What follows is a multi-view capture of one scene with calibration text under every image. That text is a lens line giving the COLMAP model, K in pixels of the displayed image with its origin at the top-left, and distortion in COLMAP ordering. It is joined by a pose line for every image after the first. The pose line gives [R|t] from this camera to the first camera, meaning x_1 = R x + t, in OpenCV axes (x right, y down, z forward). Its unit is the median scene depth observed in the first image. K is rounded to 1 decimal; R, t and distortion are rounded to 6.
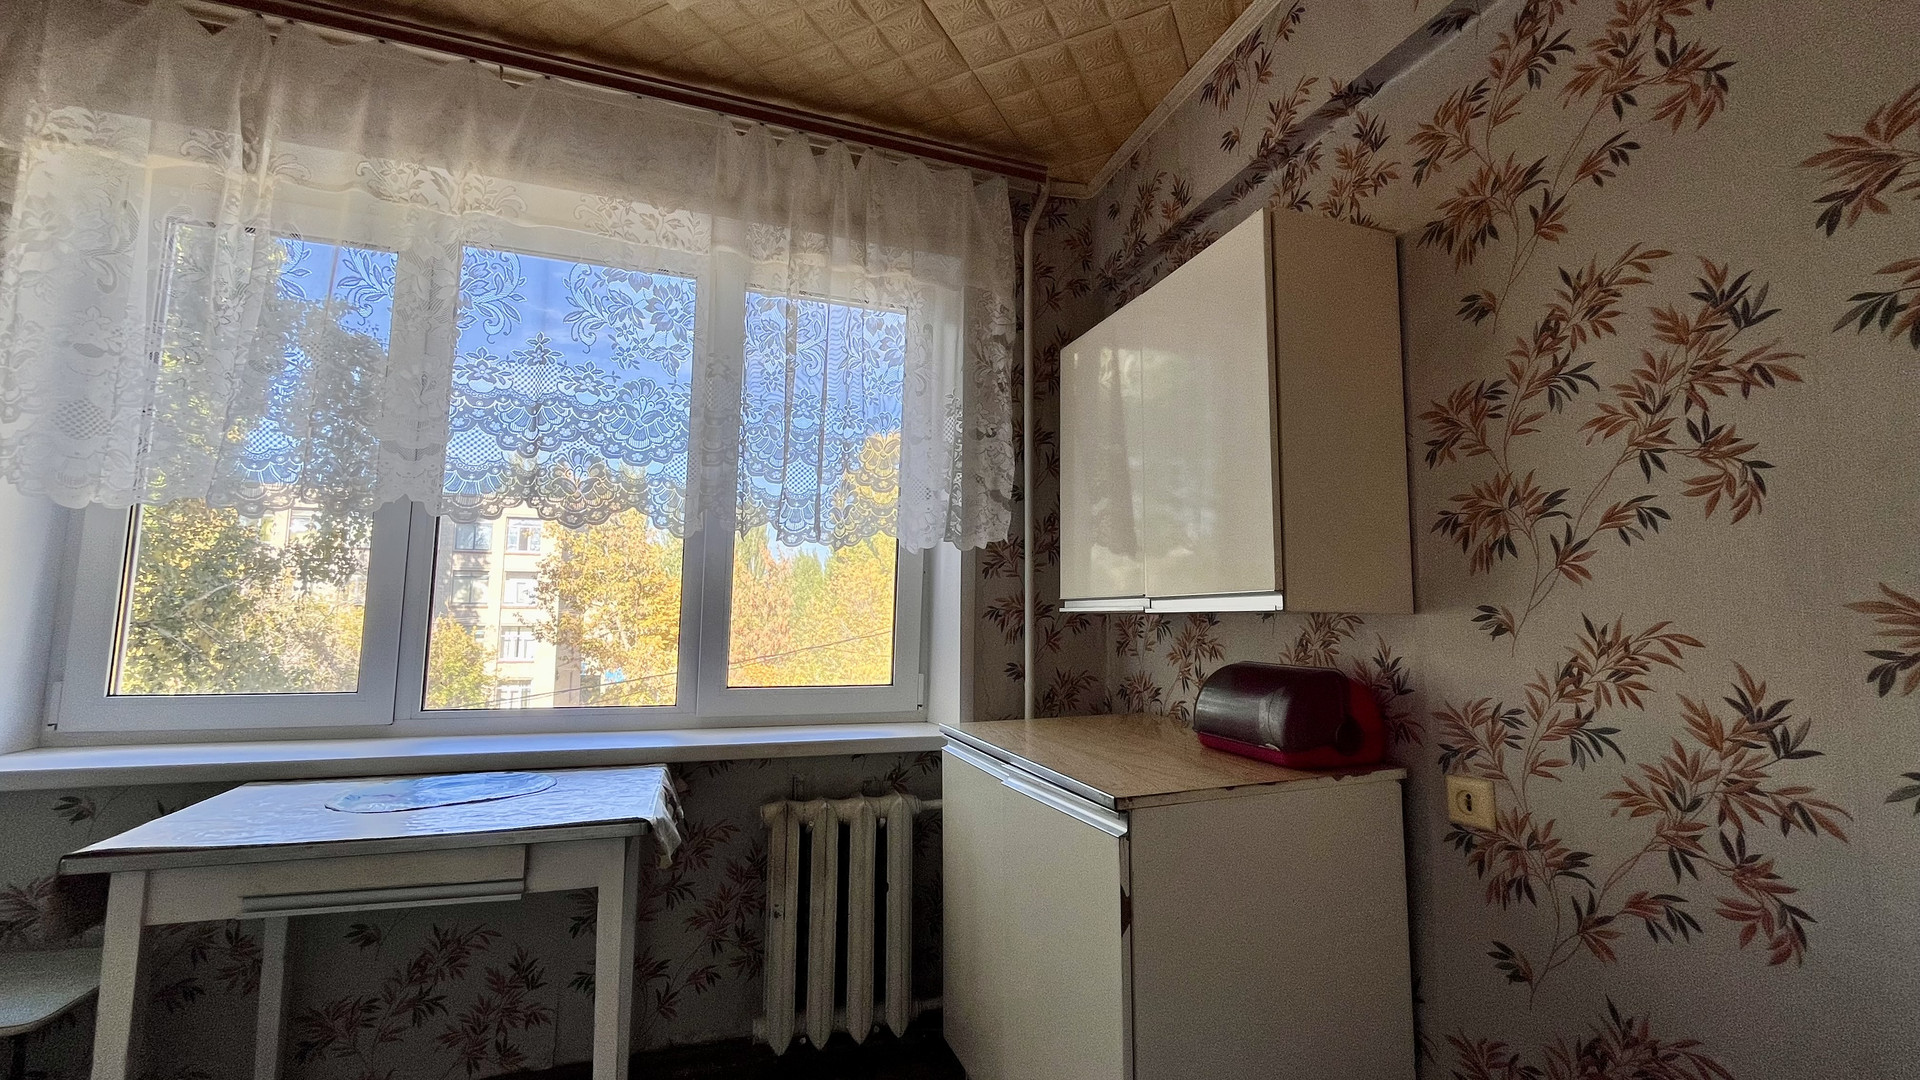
lens RADIAL K [[772.9, 0, 952.1], [0, 772.9, 540.4], [0, 0, 1]] dist [-0.003882, -0.000324]
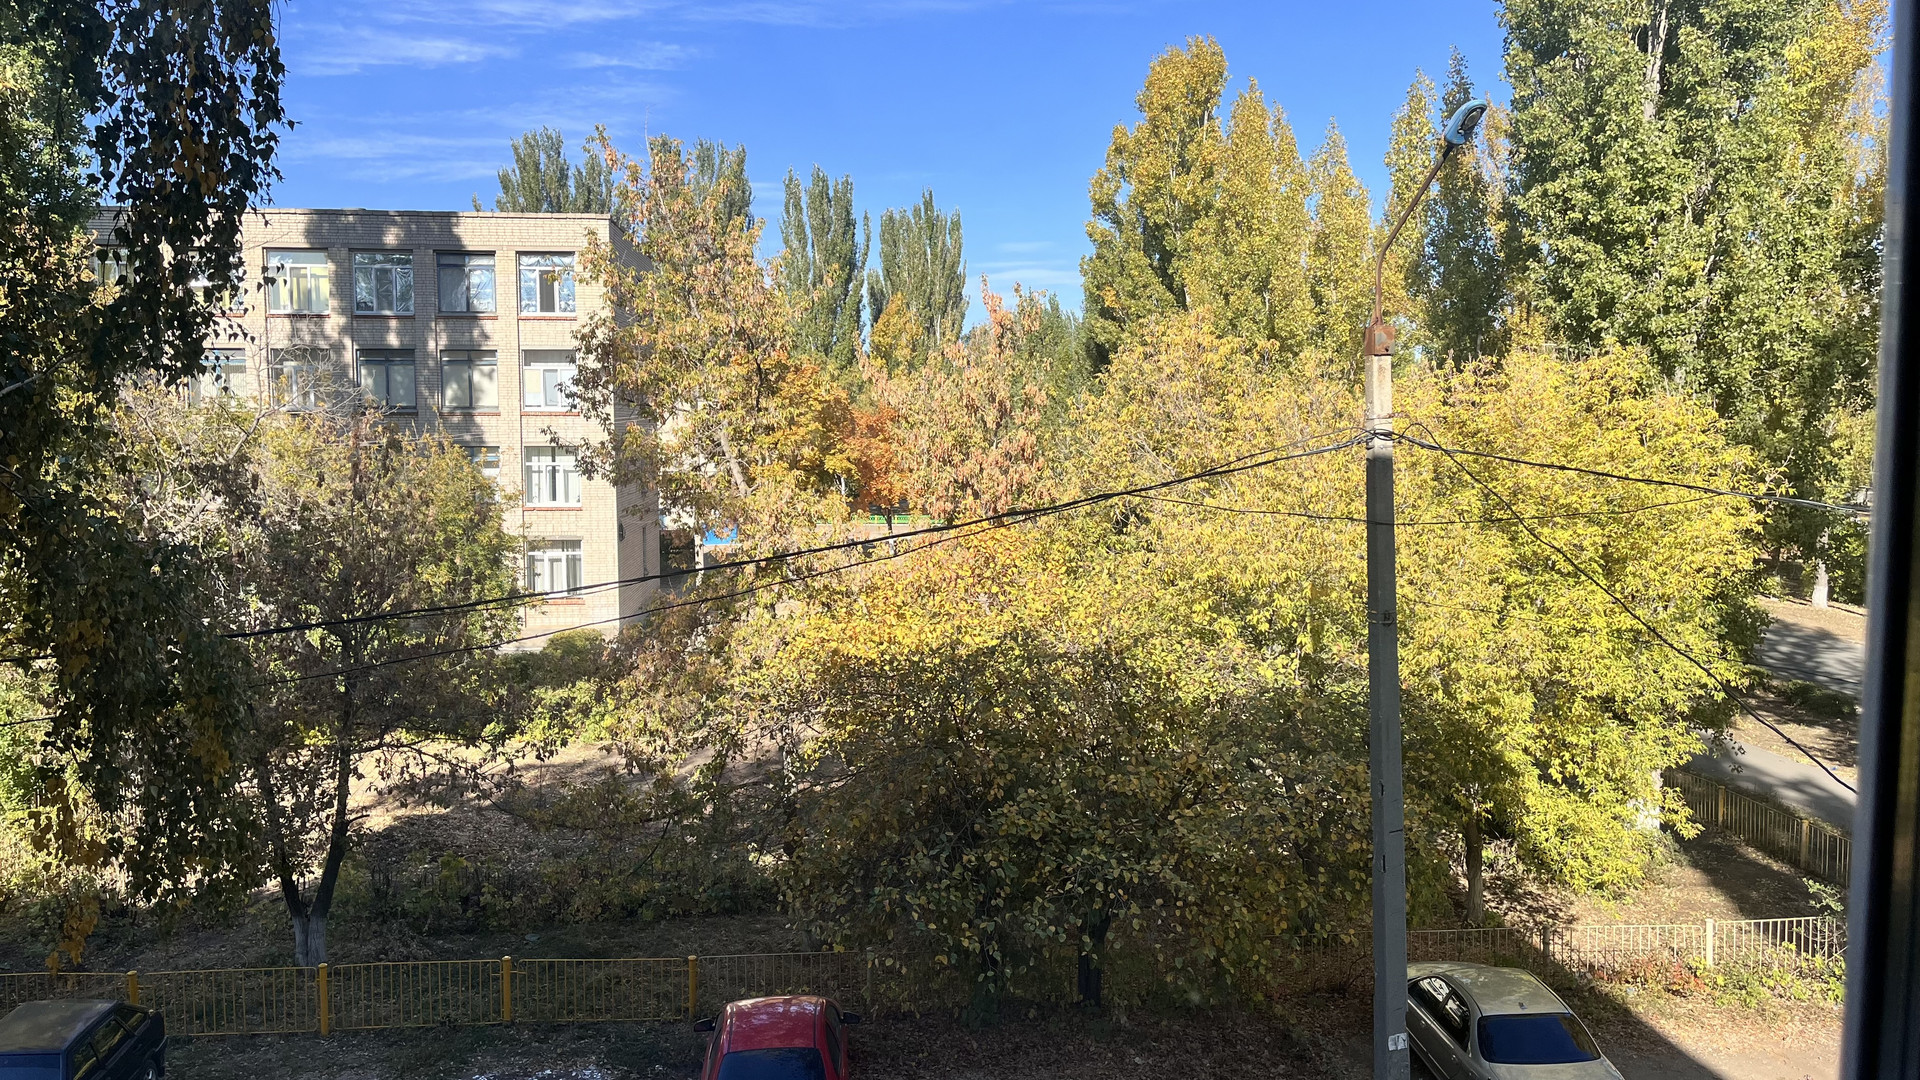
lens RADIAL K [[1394.7, 0, 968.2], [0, 1394.7, 547.4], [0, 0, 1]] dist [0.009155, 0.001108]
pose [[0.975827, 0.008983, -0.218360, -0.056182], [0.032338, 0.982222, 0.184919, 0.005402], [0.216139, -0.187511, 0.958188, 0.101361]]
